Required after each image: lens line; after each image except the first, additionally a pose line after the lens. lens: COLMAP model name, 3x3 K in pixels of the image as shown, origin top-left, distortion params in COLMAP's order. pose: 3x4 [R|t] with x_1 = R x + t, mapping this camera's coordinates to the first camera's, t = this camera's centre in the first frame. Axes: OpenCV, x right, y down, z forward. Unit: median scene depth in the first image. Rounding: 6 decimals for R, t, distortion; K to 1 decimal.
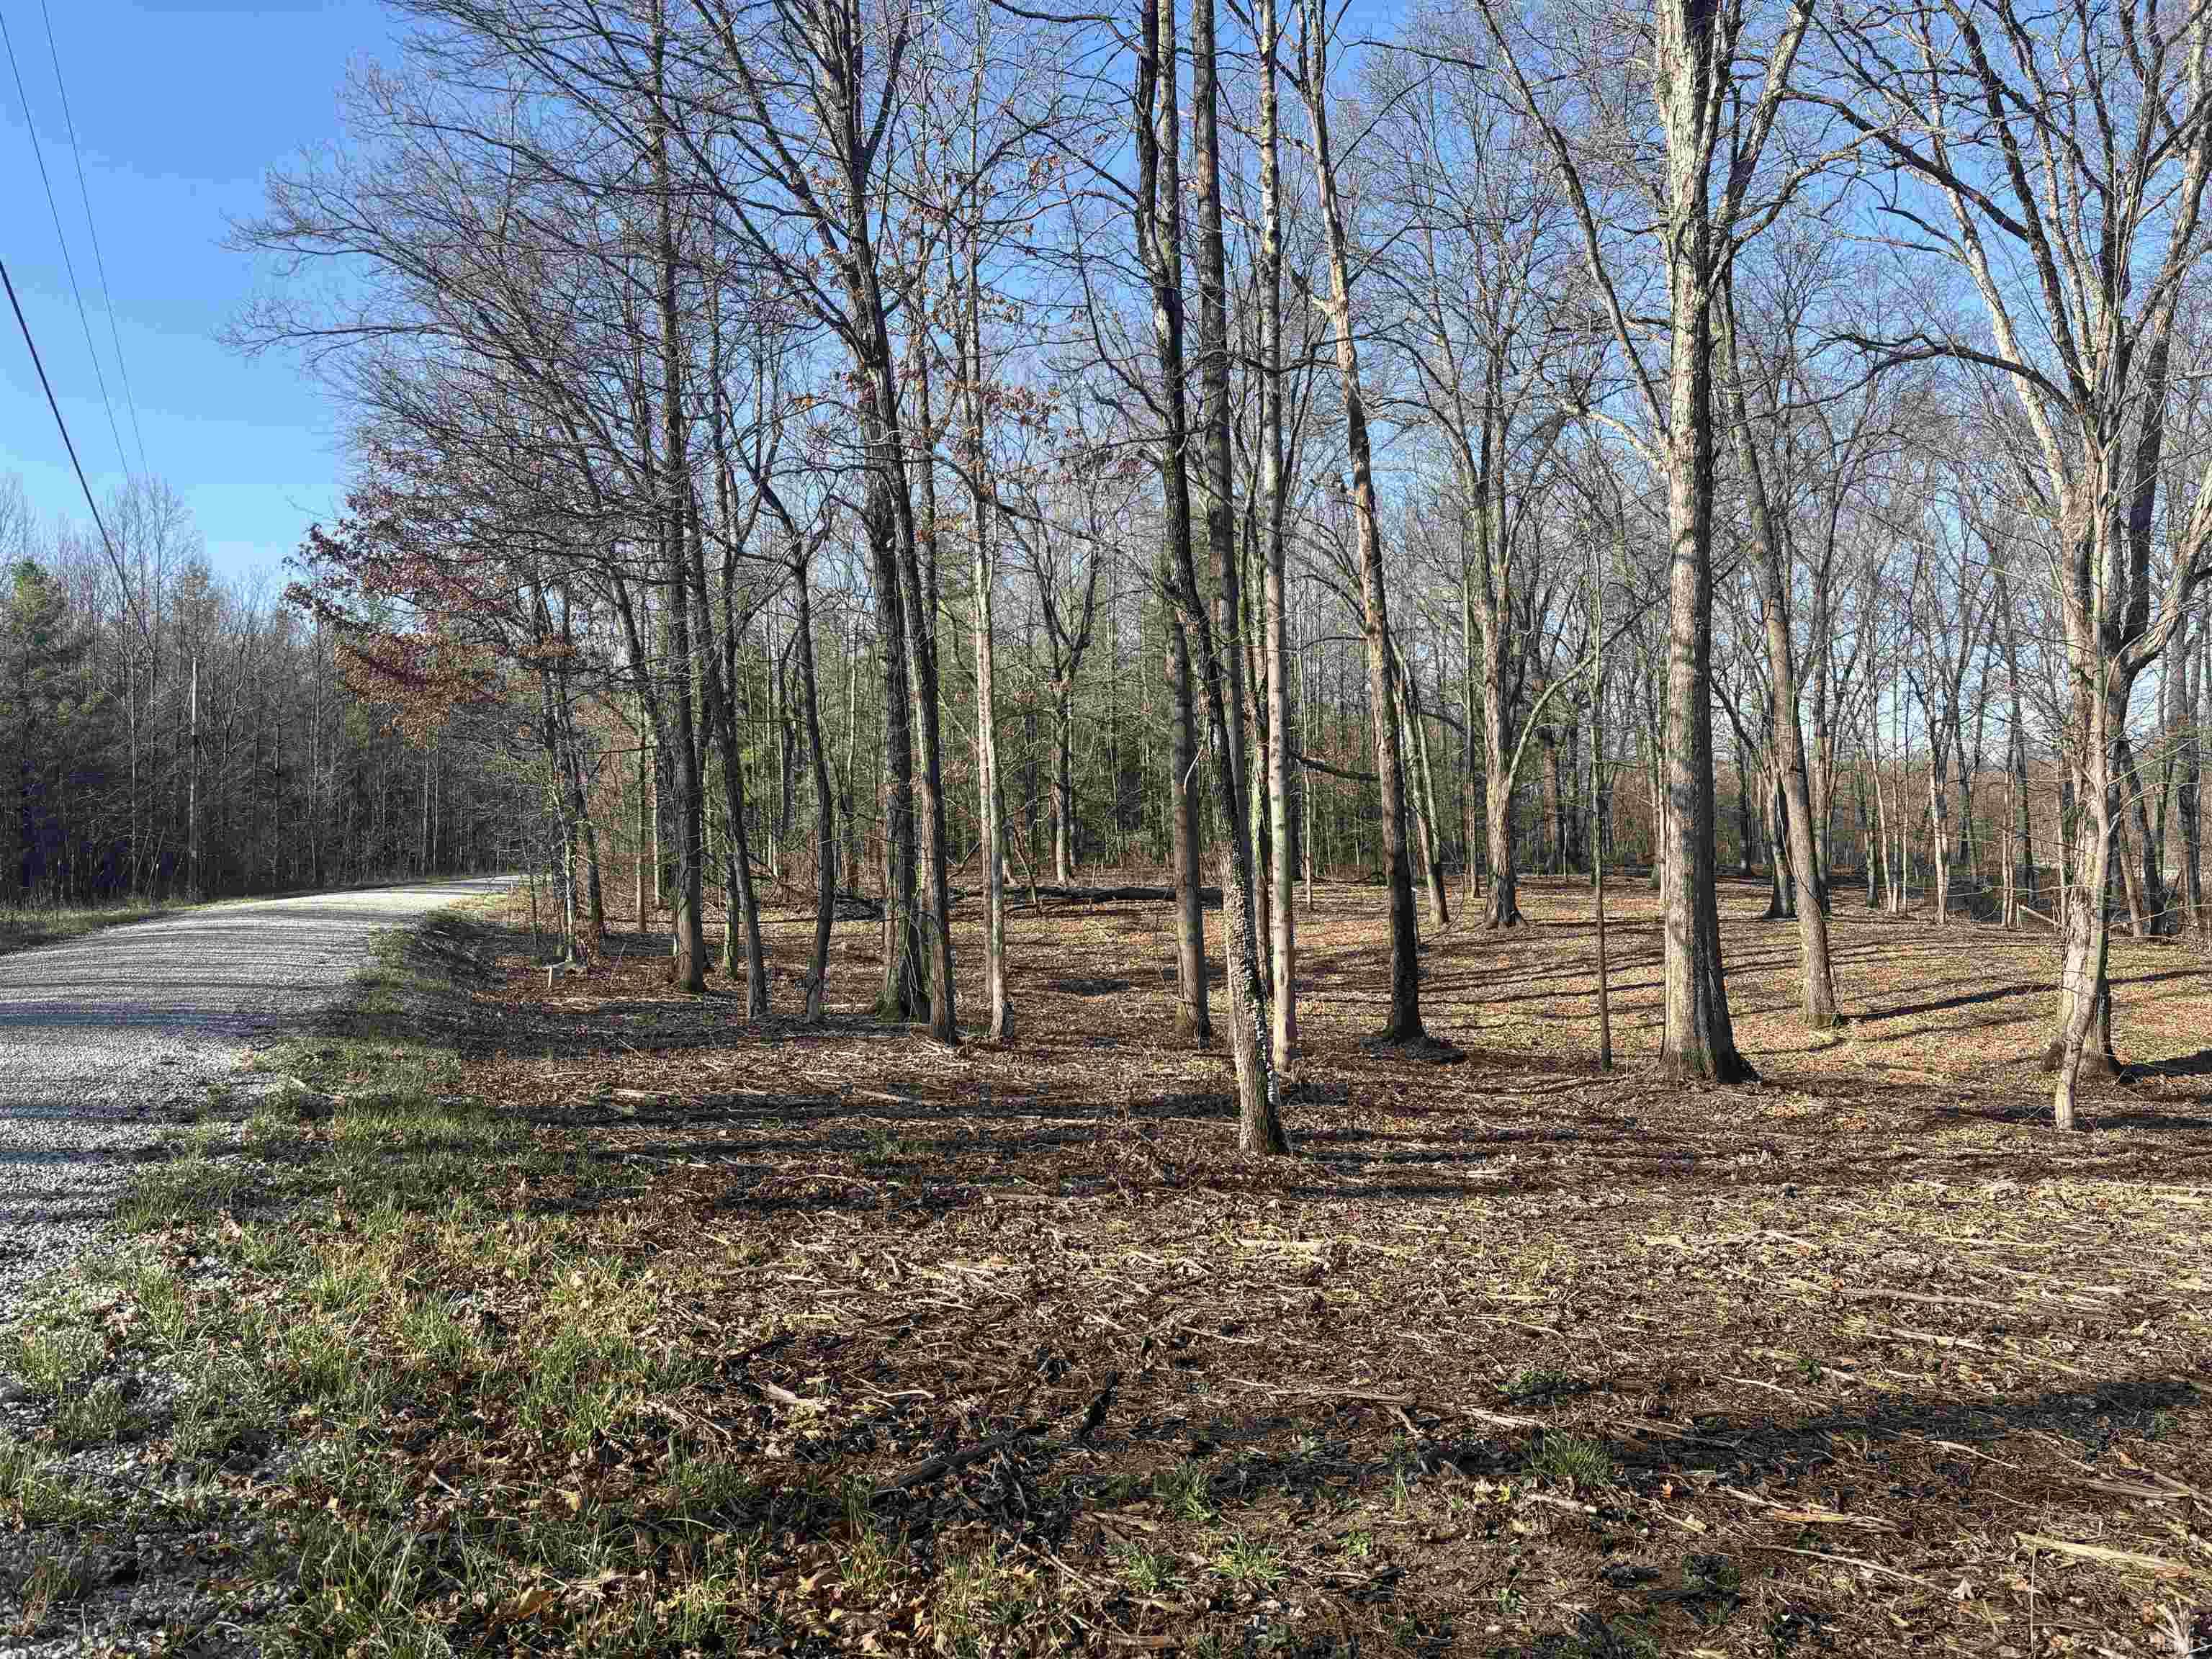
lens RADIAL K [[1656.4, 0, 1125.8], [0, 1656.4, 819.6], [0, 0, 1]] dist [0.023402, 0.001105]
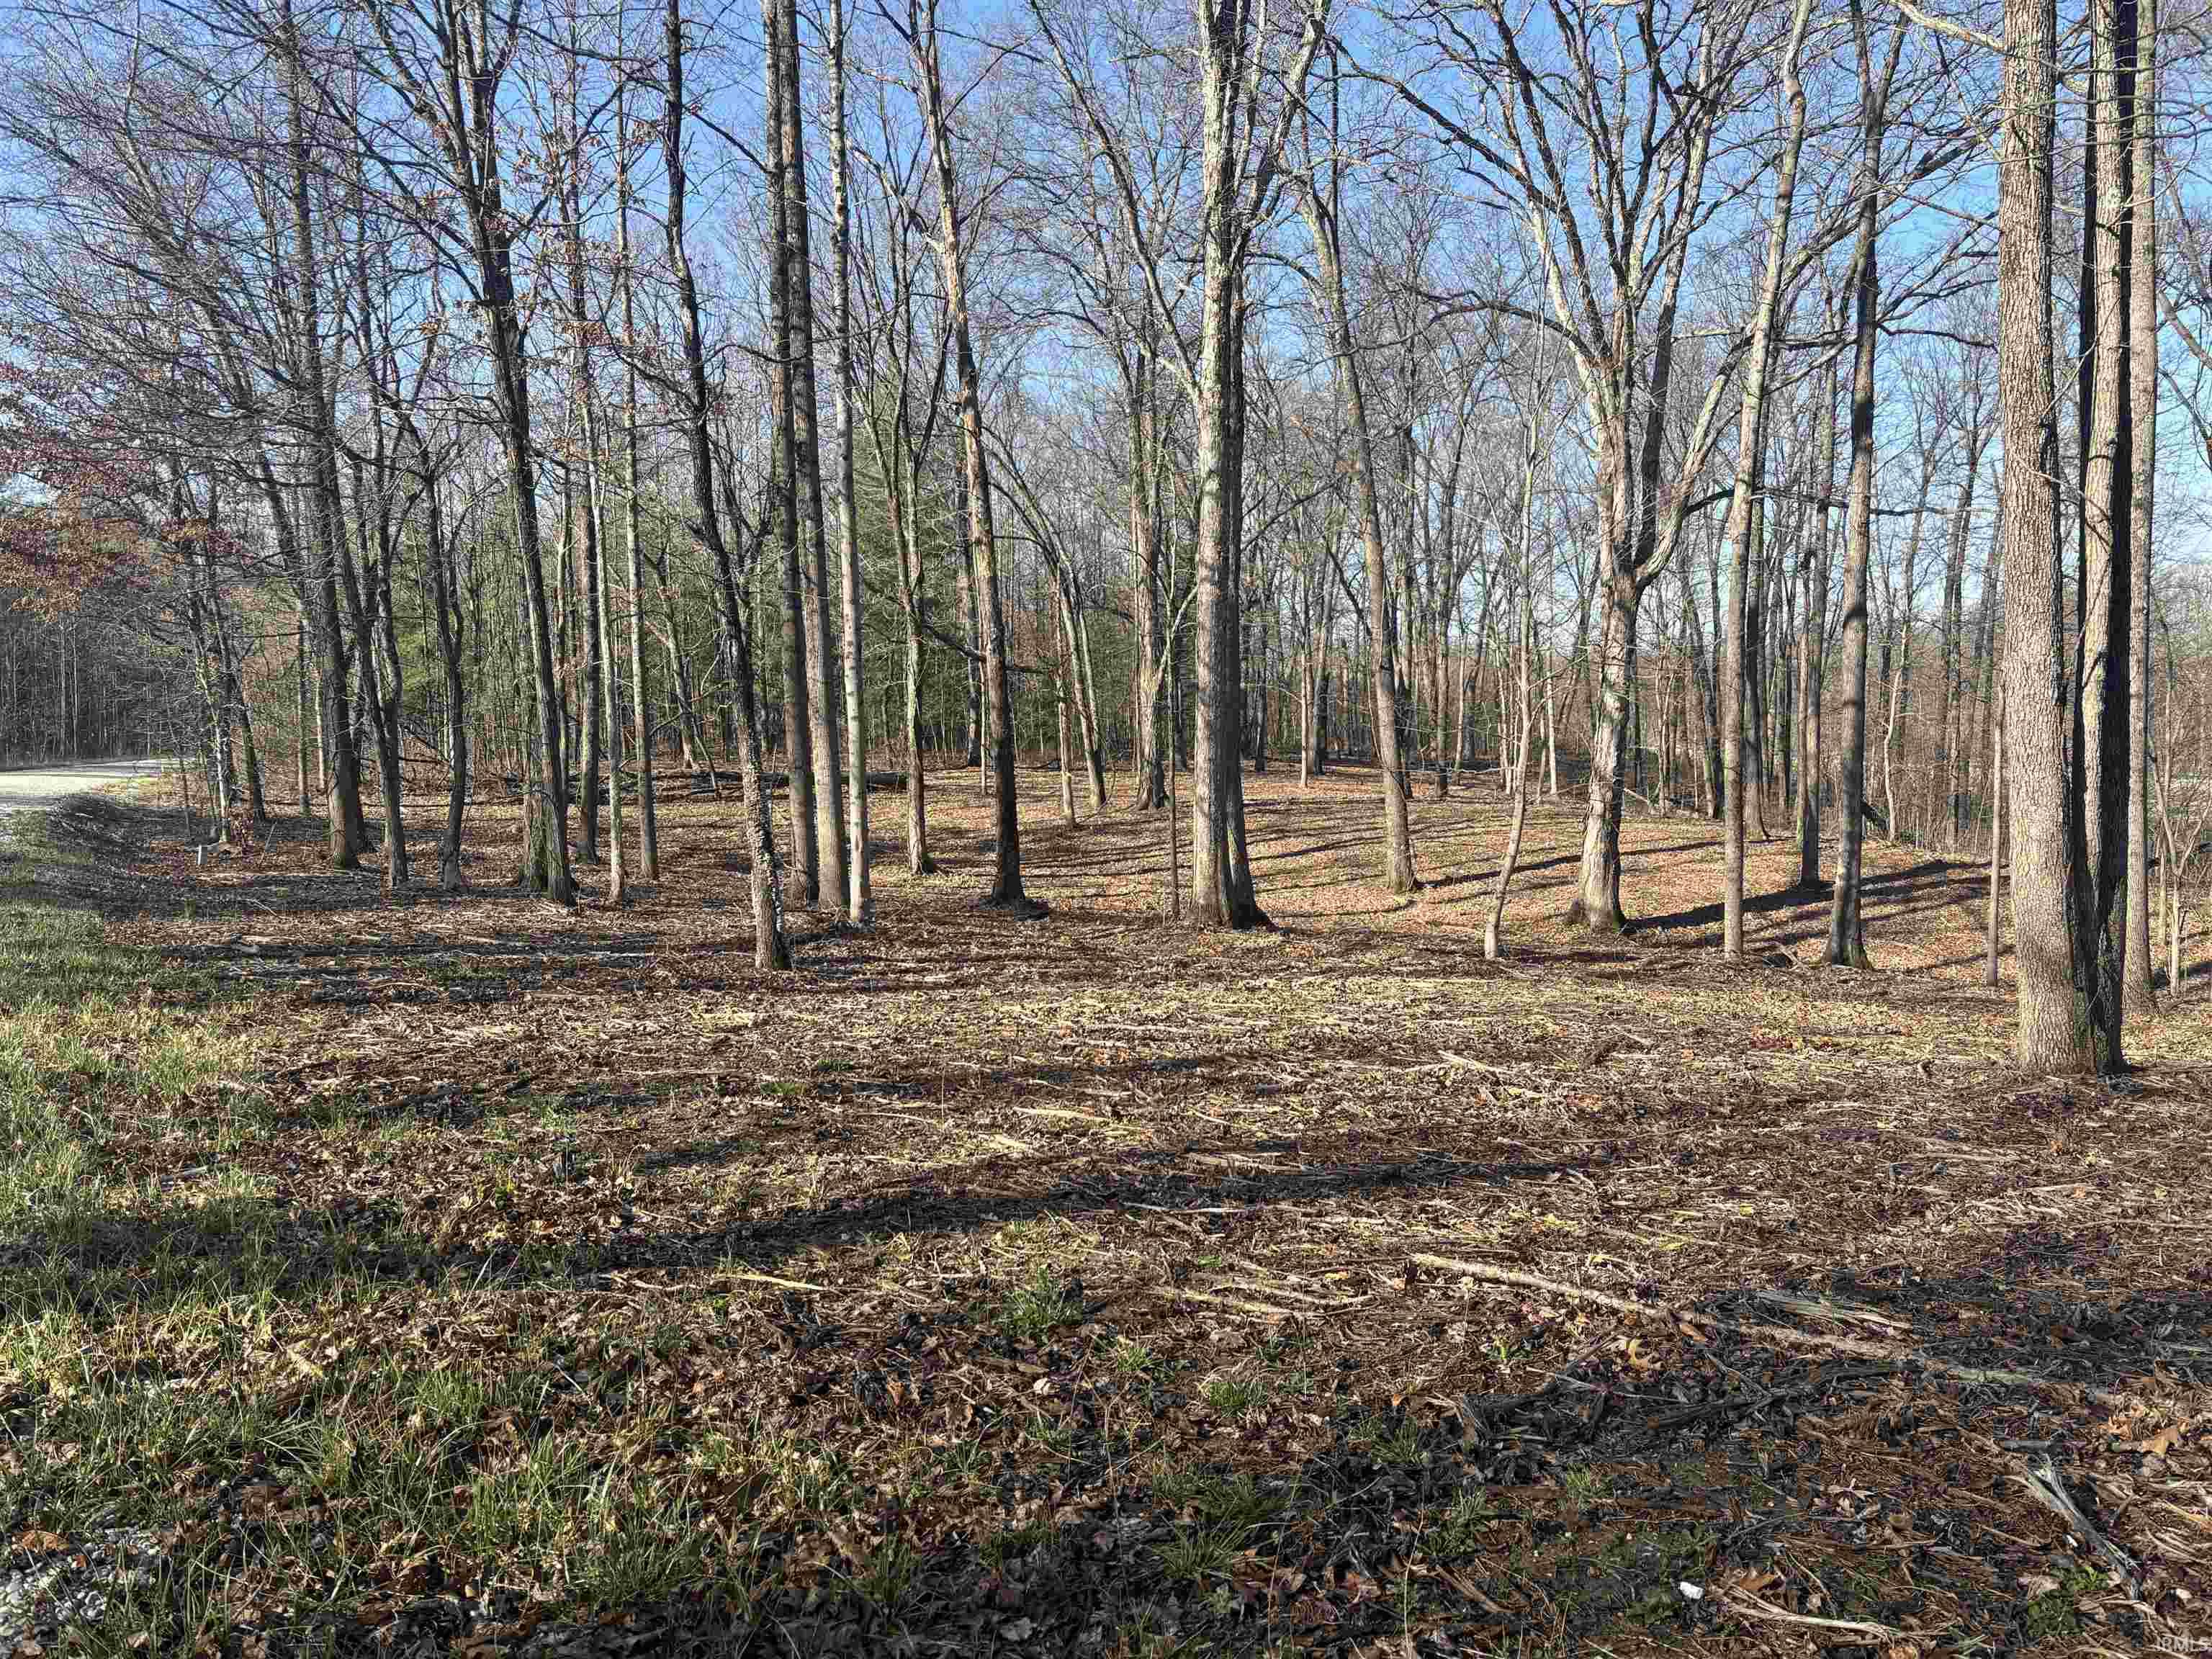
lens RADIAL K [[1656.4, 0, 1125.8], [0, 1656.4, 819.6], [0, 0, 1]] dist [0.023402, 0.001105]
pose [[0.986307, -0.003977, 0.164870, 0.059651], [-0.007387, 0.997640, 0.068258, -0.003538], [-0.164753, -0.068541, 0.983951, -0.136985]]
